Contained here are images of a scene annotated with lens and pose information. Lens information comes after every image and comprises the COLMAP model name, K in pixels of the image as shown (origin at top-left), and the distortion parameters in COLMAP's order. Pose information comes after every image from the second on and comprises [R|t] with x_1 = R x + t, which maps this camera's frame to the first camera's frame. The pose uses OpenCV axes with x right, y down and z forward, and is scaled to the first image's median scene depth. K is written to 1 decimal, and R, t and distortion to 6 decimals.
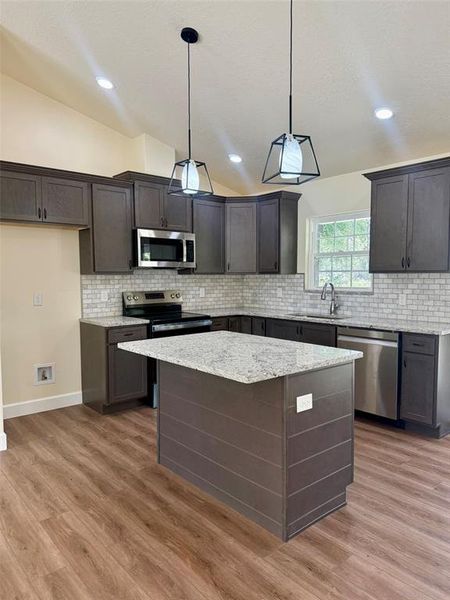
lens RADIAL K [[426.6, 0, 225.6], [0, 426.6, 301.9], [0, 0, 1]] dist [0.005378, -0.000286]
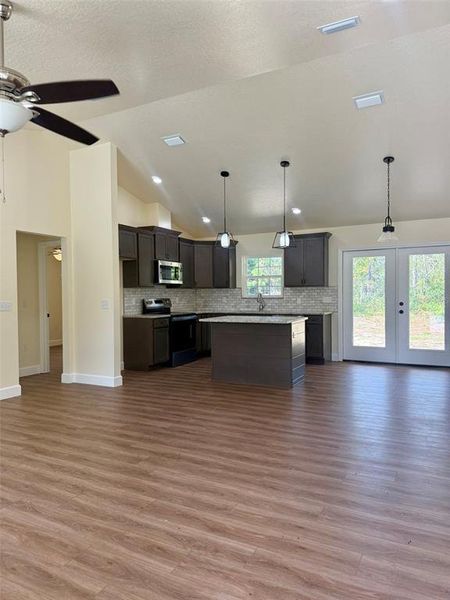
lens RADIAL K [[418.8, 0, 226.5], [0, 418.8, 303.1], [0, 0, 1]] dist [0.049515, -0.001597]
pose [[0.927495, -0.012883, 0.373614, -0.567971], [0.029207, 0.998848, -0.038063, 0.064178], [-0.372693, 0.046215, 0.926803, -0.598509]]
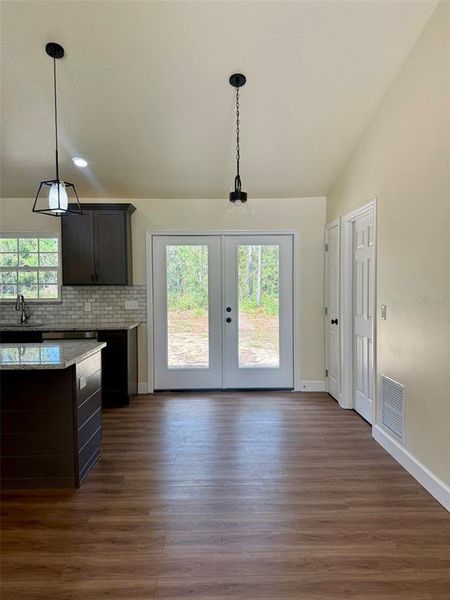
lens RADIAL K [[418.8, 0, 226.5], [0, 418.8, 303.1], [0, 0, 1]] dist [0.049515, -0.001597]
pose [[0.637671, -0.034007, 0.769558, -0.270677], [0.054625, 0.998506, -0.001139, 0.007064], [-0.768369, 0.042763, 0.638577, -0.105957]]
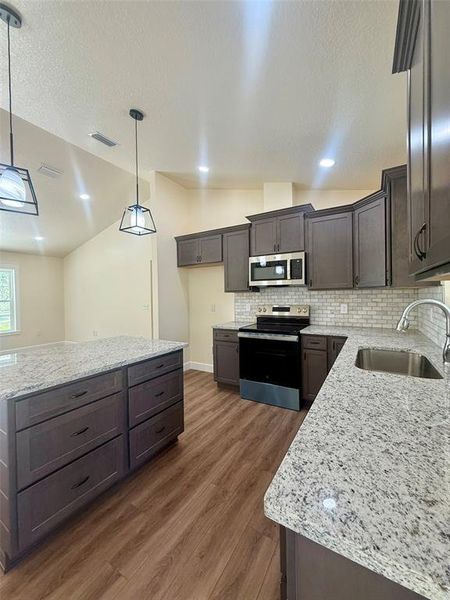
lens RADIAL K [[235.4, 0, 224.4], [0, 235.4, 297.8], [0, 0, 1]] dist [-0.000248, -0.000088]
pose [[0.299996, 0.003064, -0.953936, 0.464922], [-0.046551, 0.998851, -0.011431, -0.034256], [0.952804, 0.047836, 0.299794, 0.708811]]
